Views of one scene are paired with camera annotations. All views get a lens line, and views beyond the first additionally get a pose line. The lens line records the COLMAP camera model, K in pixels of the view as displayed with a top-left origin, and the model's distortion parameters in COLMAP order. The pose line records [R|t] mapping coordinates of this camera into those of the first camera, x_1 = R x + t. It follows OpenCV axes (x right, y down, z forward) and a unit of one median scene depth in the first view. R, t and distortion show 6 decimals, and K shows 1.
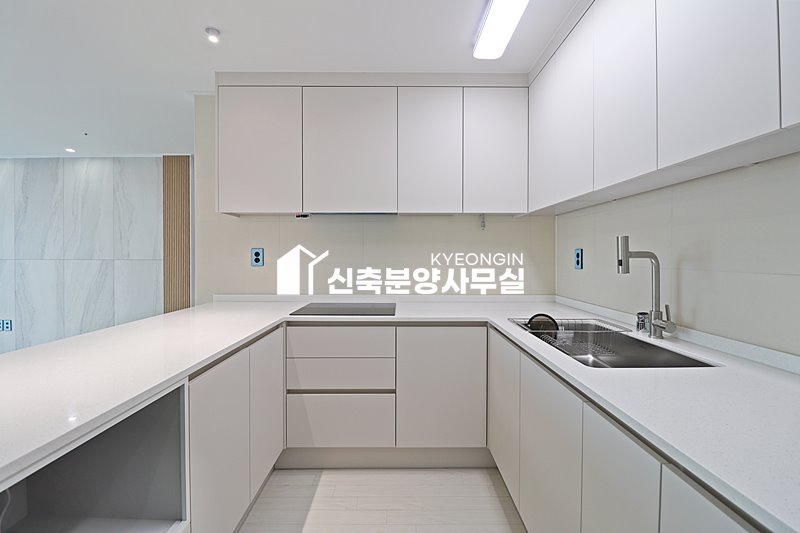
lens RADIAL K [[367.6, 0, 405.4], [0, 367.6, 259.5], [0, 0, 1]] dist [-0.011255, -0.007769]
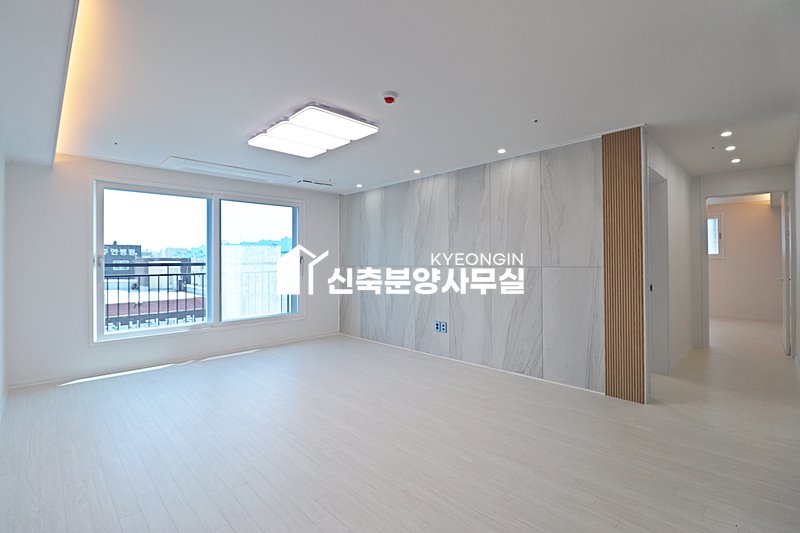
lens RADIAL K [[367.6, 0, 404.9], [0, 367.6, 258.7], [0, 0, 1]] dist [-0.011255, -0.007769]
pose [[0.694801, -0.012209, -0.719098, -0.393410], [0.001978, 0.999885, -0.015065, -0.006412], [0.719199, 0.009045, 0.694745, 0.142847]]
